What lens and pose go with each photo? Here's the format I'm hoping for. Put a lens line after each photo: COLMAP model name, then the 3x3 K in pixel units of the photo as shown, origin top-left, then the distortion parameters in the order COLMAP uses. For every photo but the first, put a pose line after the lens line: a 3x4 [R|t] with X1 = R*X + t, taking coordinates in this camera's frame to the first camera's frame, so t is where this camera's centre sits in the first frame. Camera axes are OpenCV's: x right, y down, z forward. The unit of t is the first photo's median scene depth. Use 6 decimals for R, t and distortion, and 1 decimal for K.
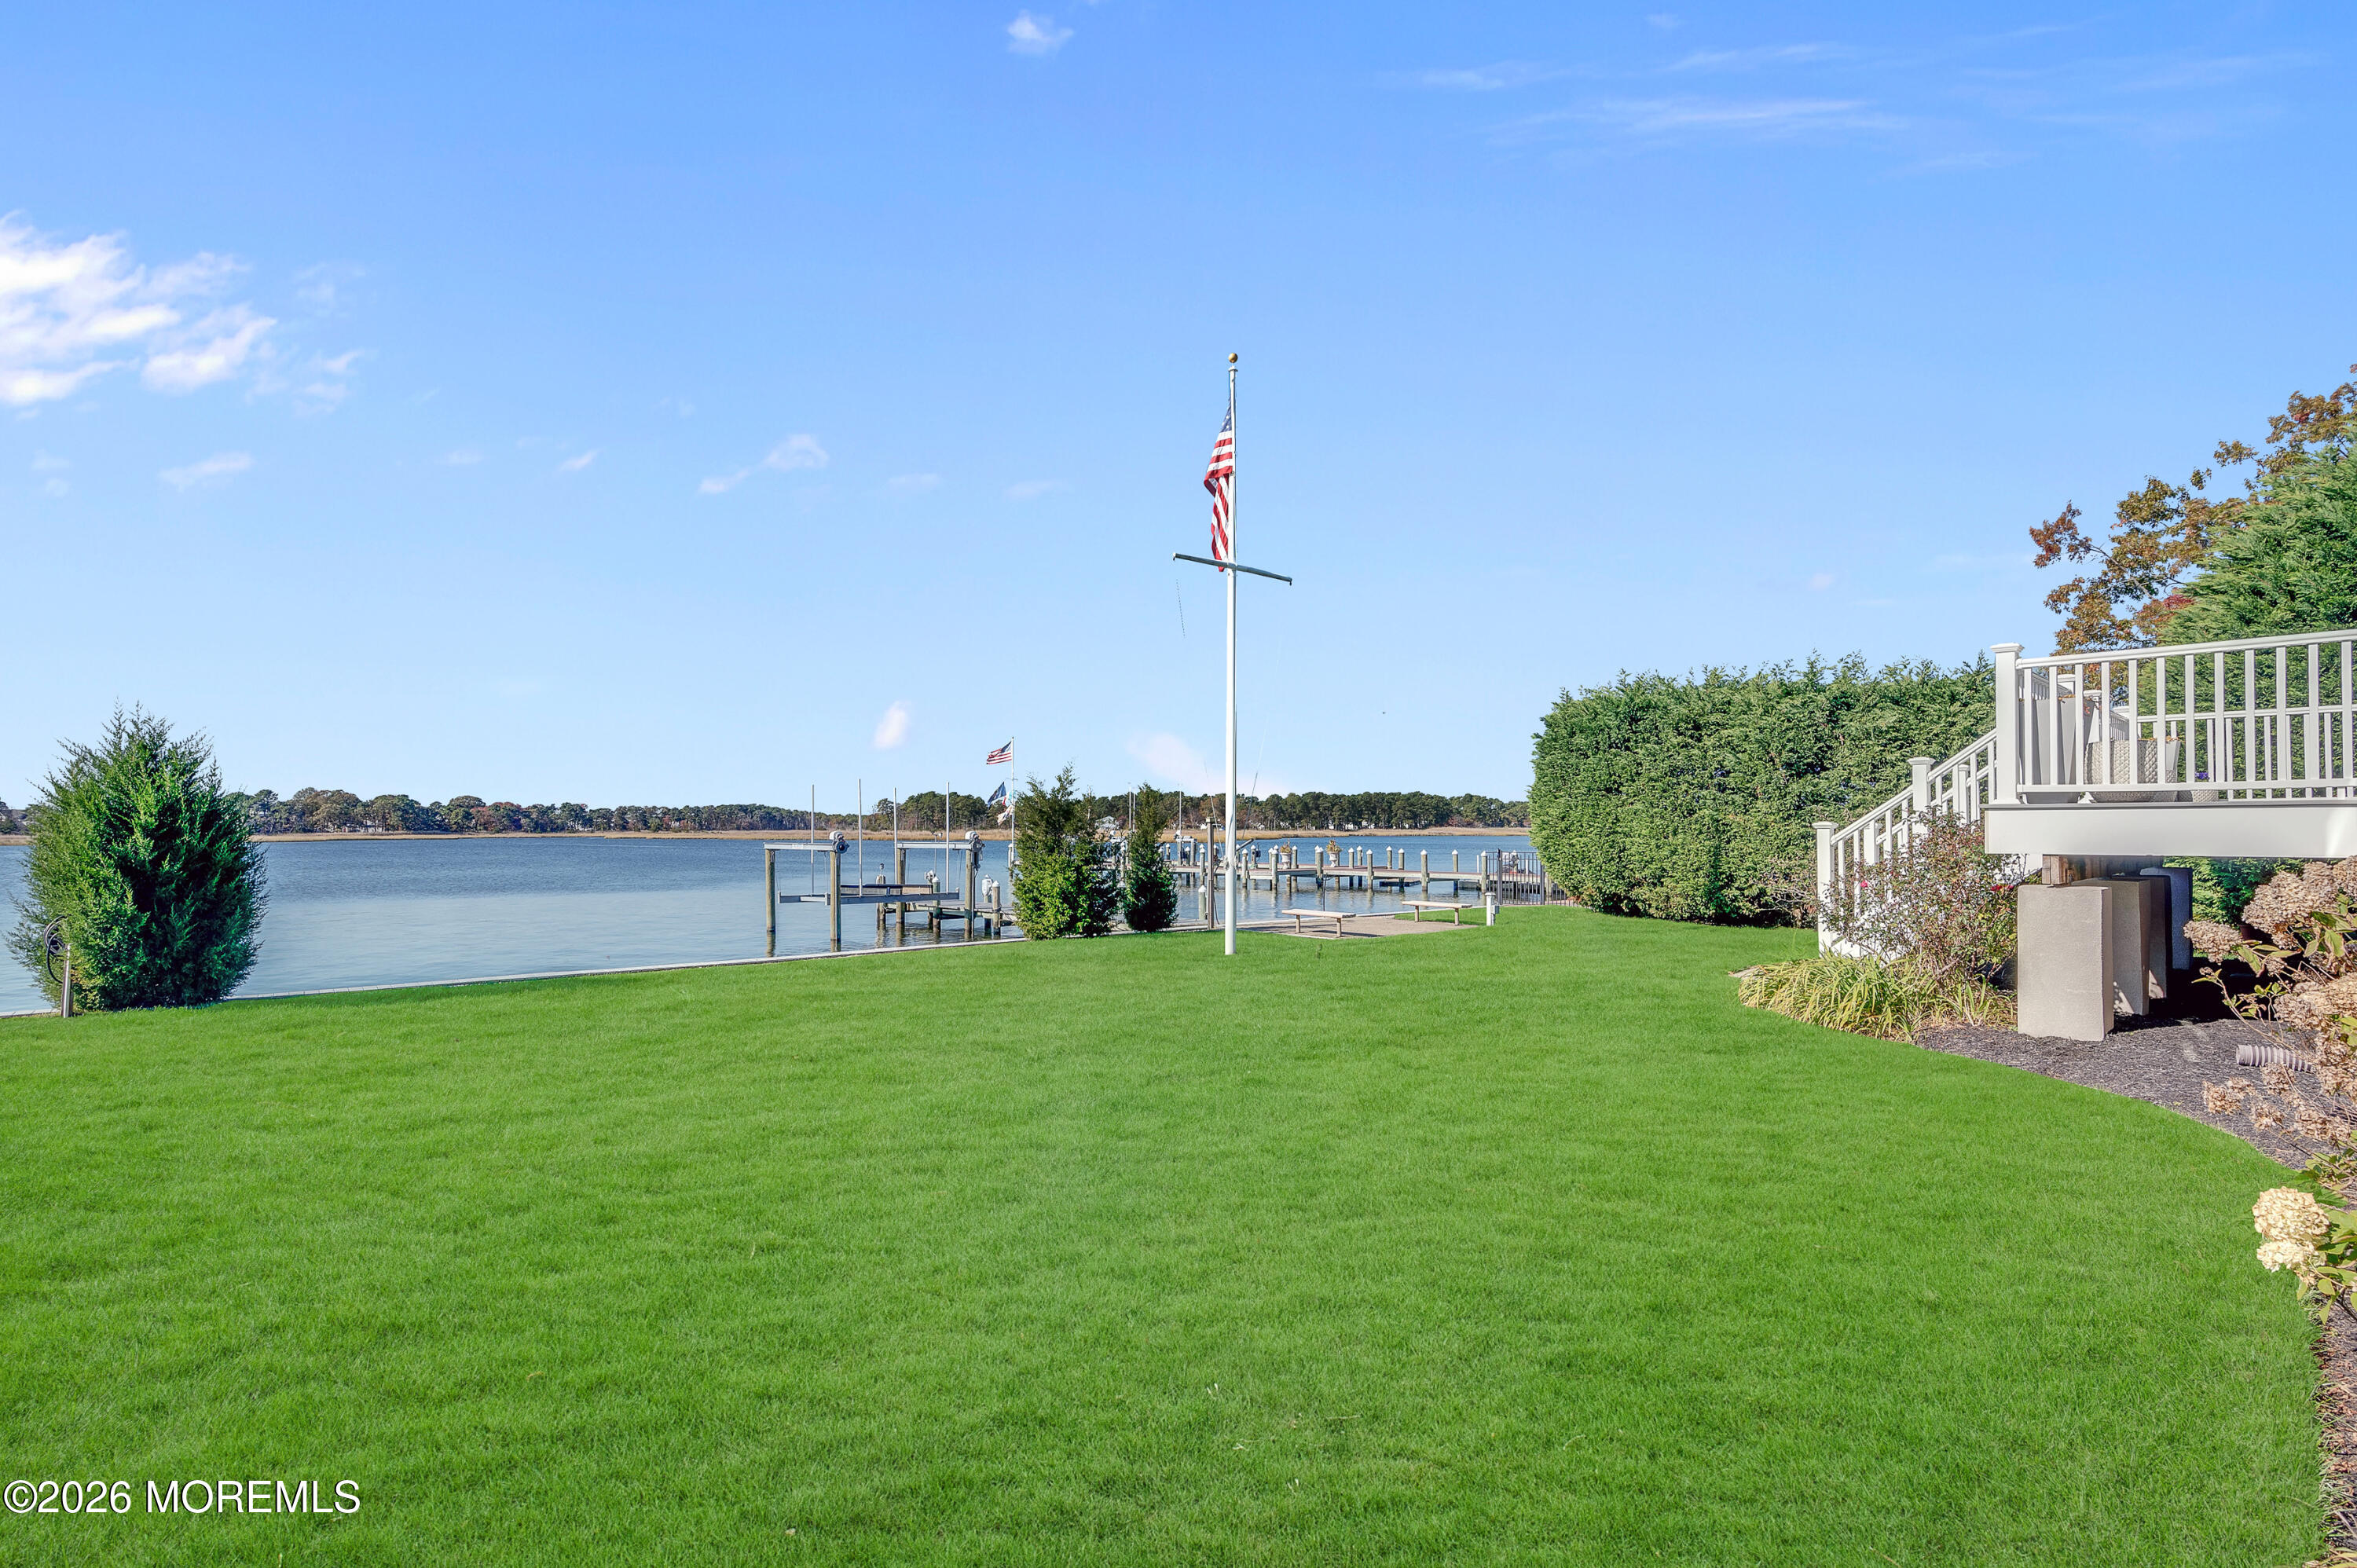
lens RADIAL K [[1113.3, 0, 1173.5], [0, 1113.3, 778.4], [0, 0, 1]] dist [-0.005078, -0.000197]
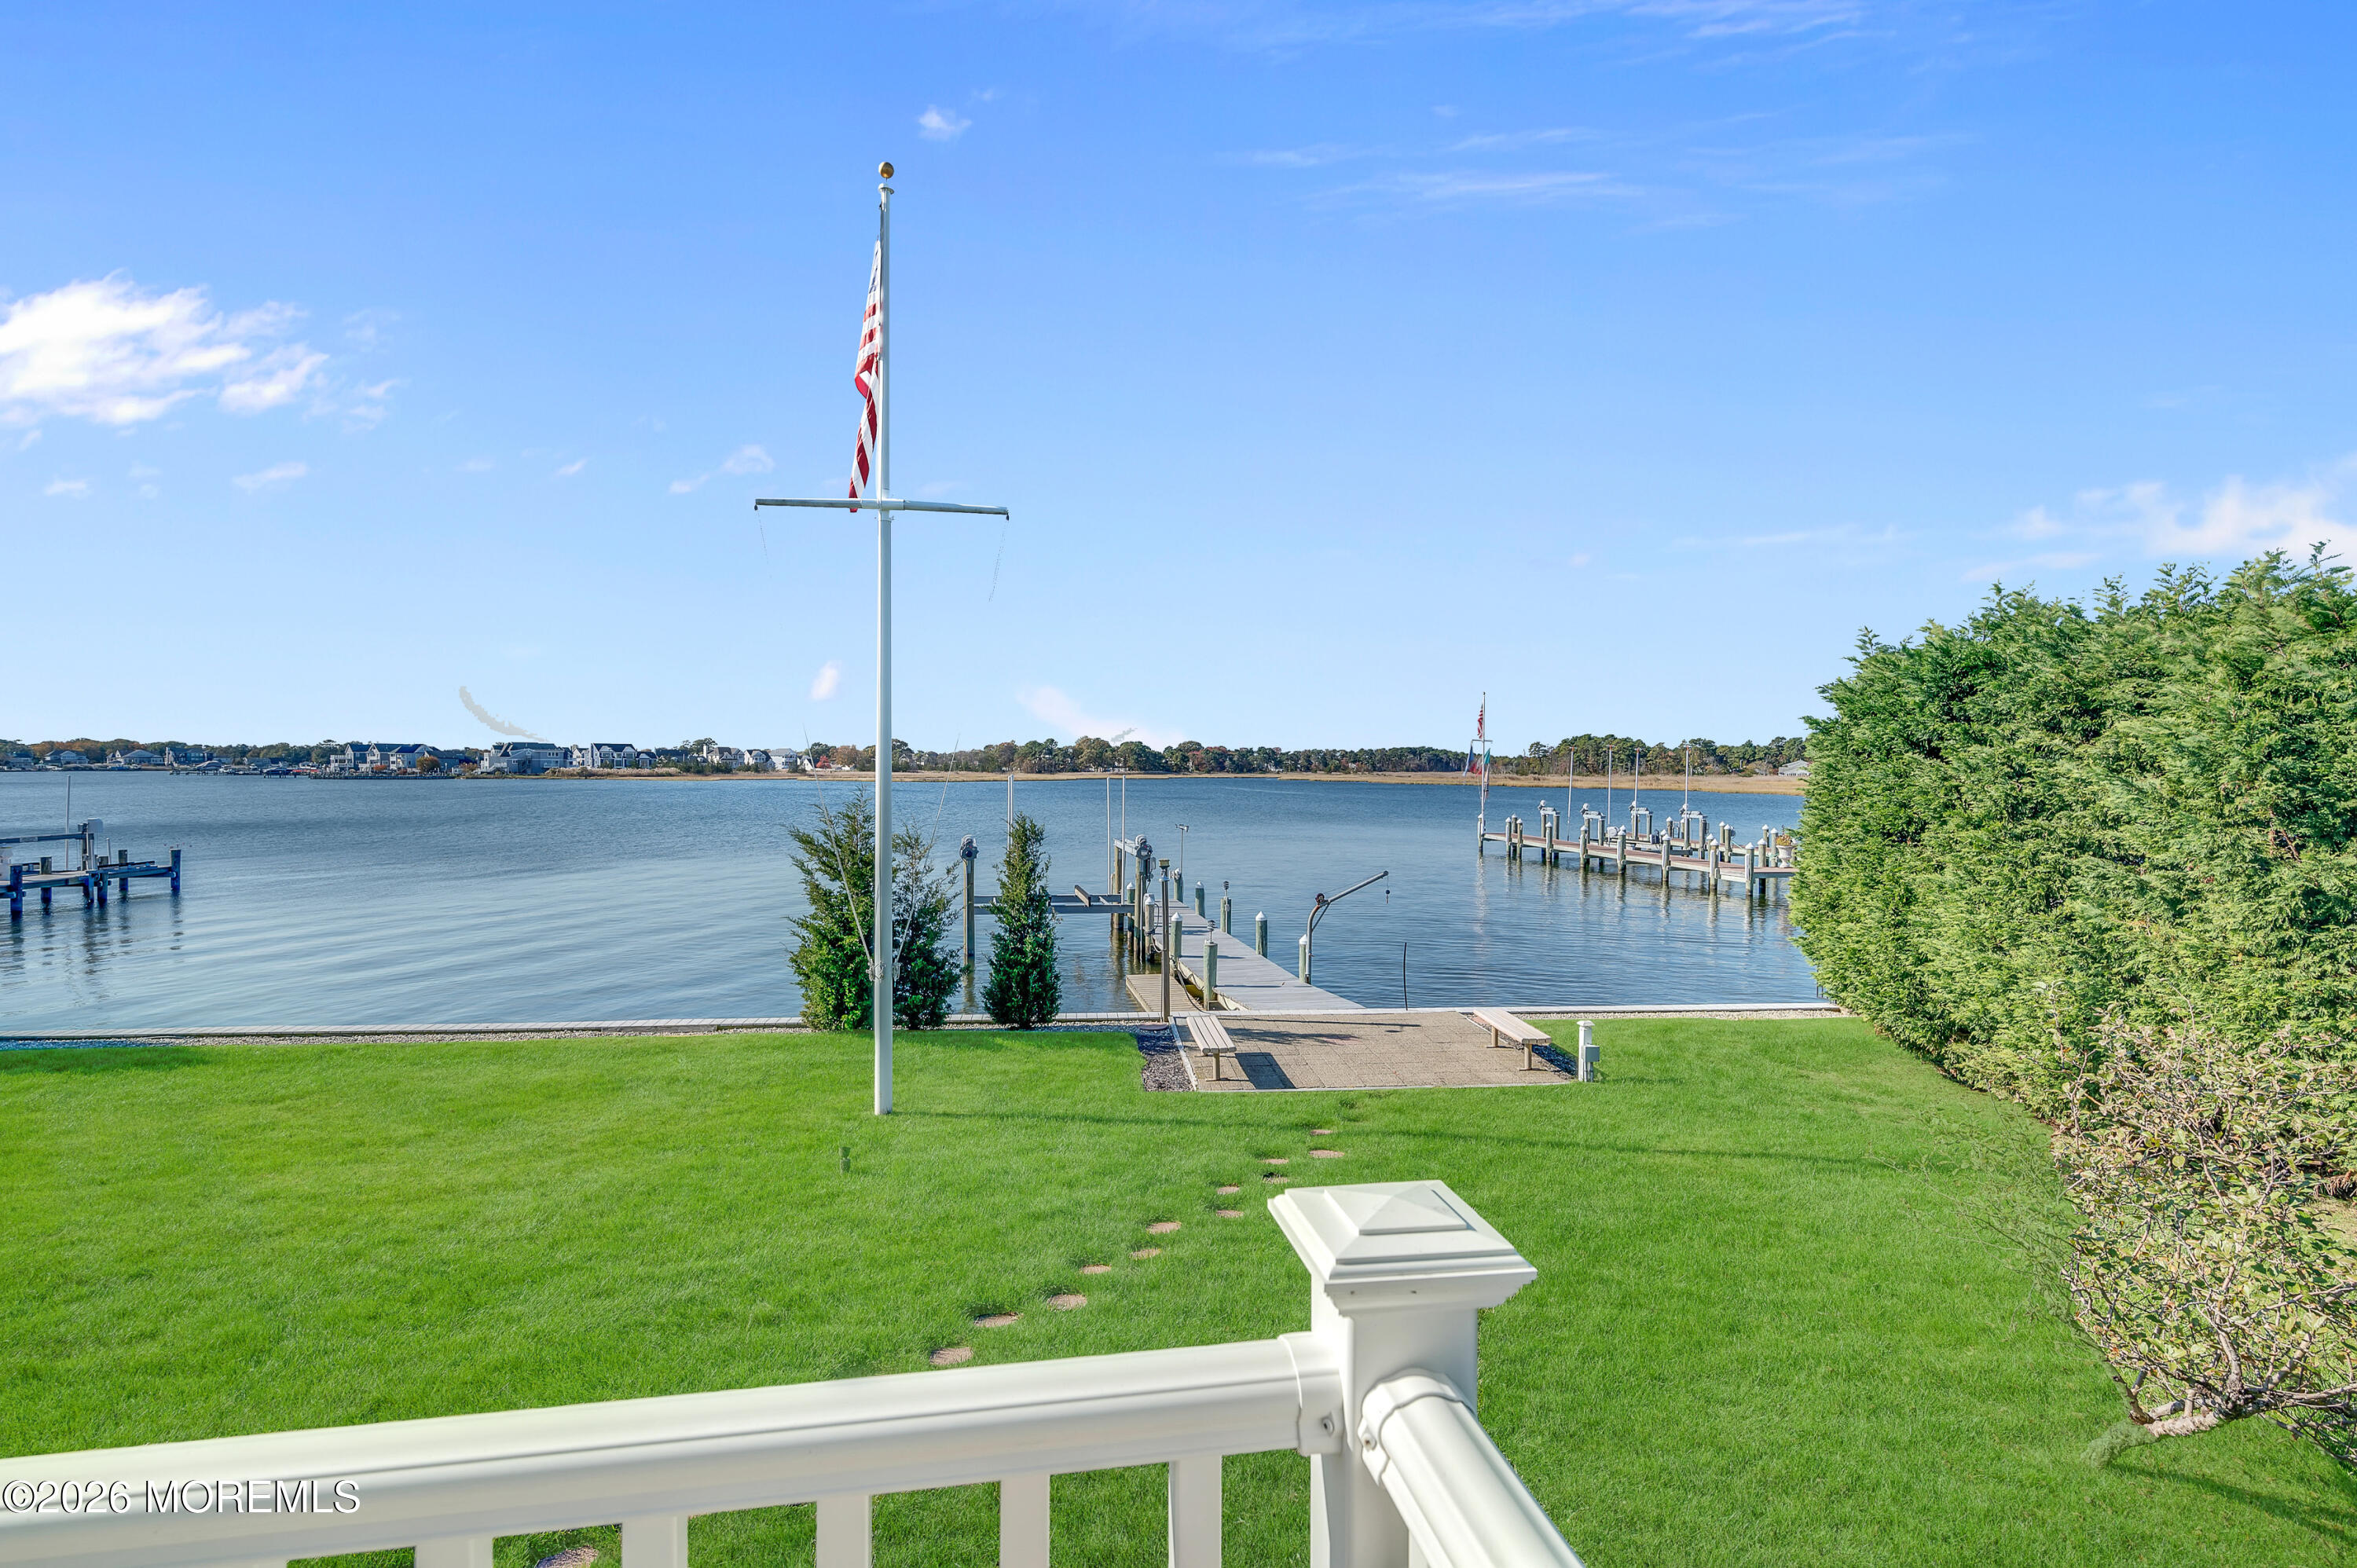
lens RADIAL K [[1113.3, 0, 1163.9], [0, 1113.3, 766.7], [0, 0, 1]] dist [-0.005078, -0.000197]
pose [[0.830563, 0.003679, -0.556913, 0.437421], [0.019588, 0.999166, 0.035815, -0.049244], [0.556580, -0.040655, 0.829798, 0.452008]]
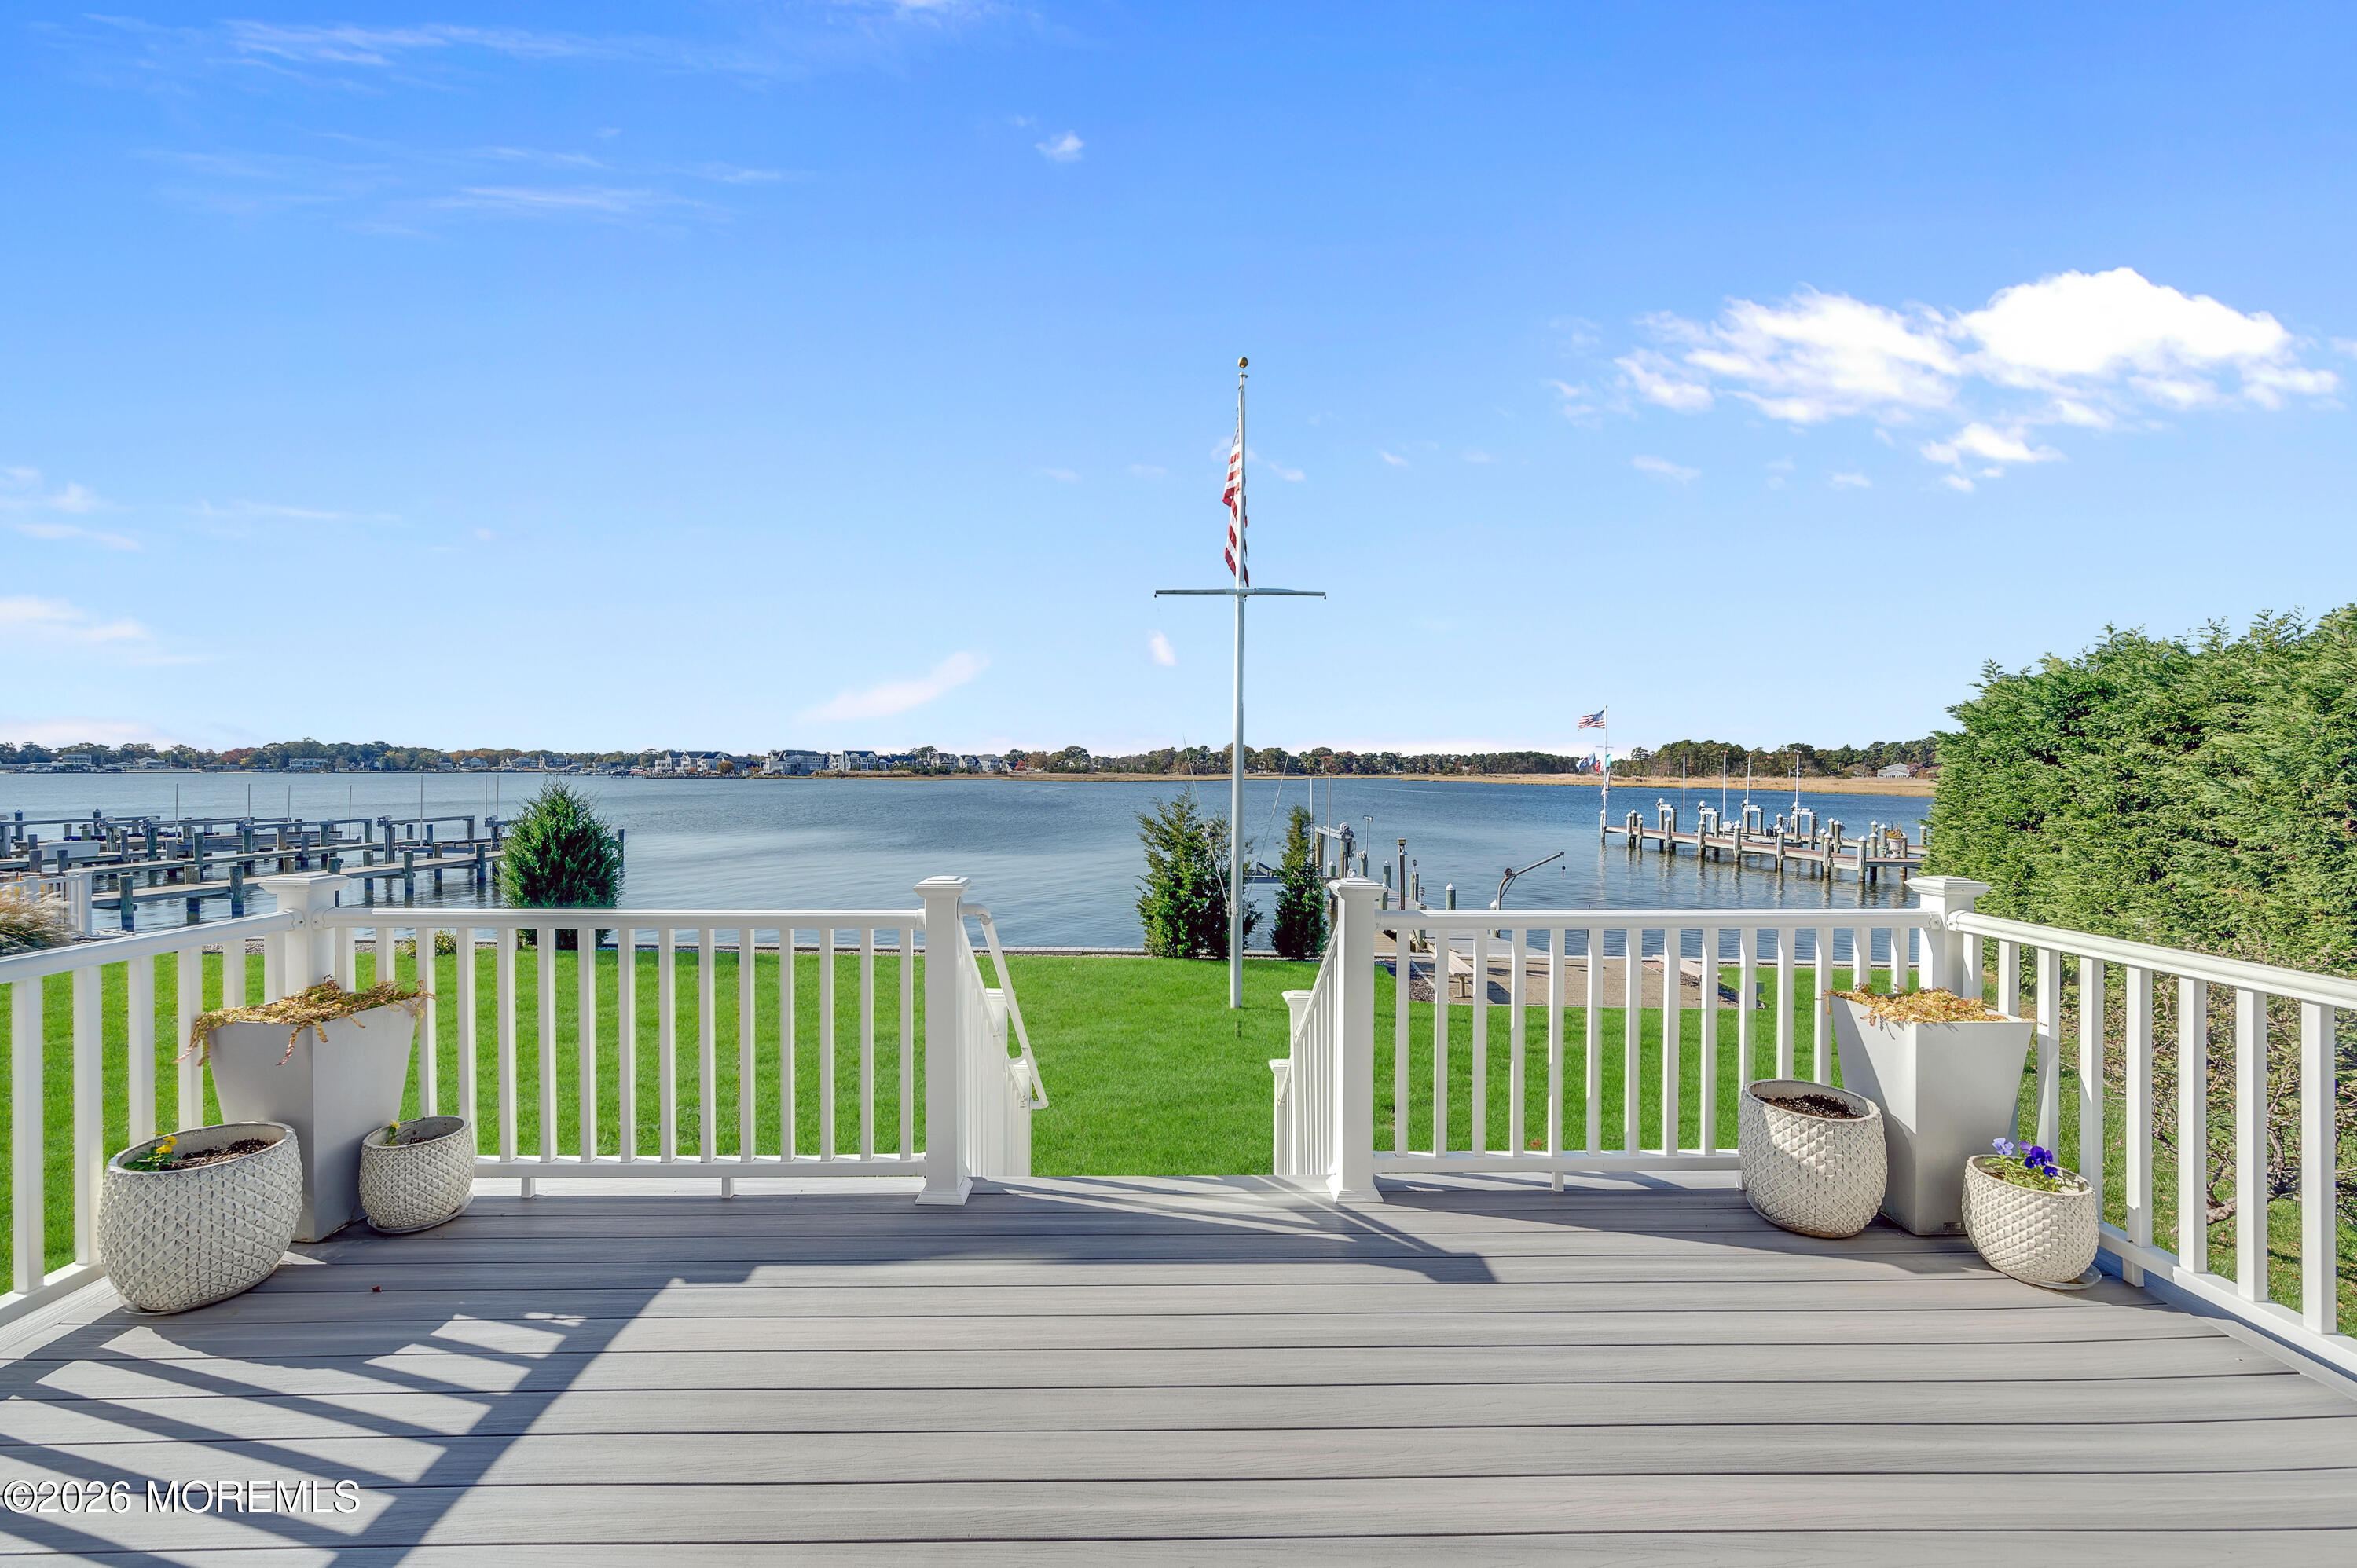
lens RADIAL K [[936.3, 0, 1158.0], [0, 936.3, 774.8], [0, 0, 1]] dist [0.000674, -0.000700]
pose [[0.738385, 0.007954, -0.674333, 0.429722], [0.024474, 0.998956, 0.038582, -0.056232], [0.673936, -0.044992, 0.737419, 0.301711]]
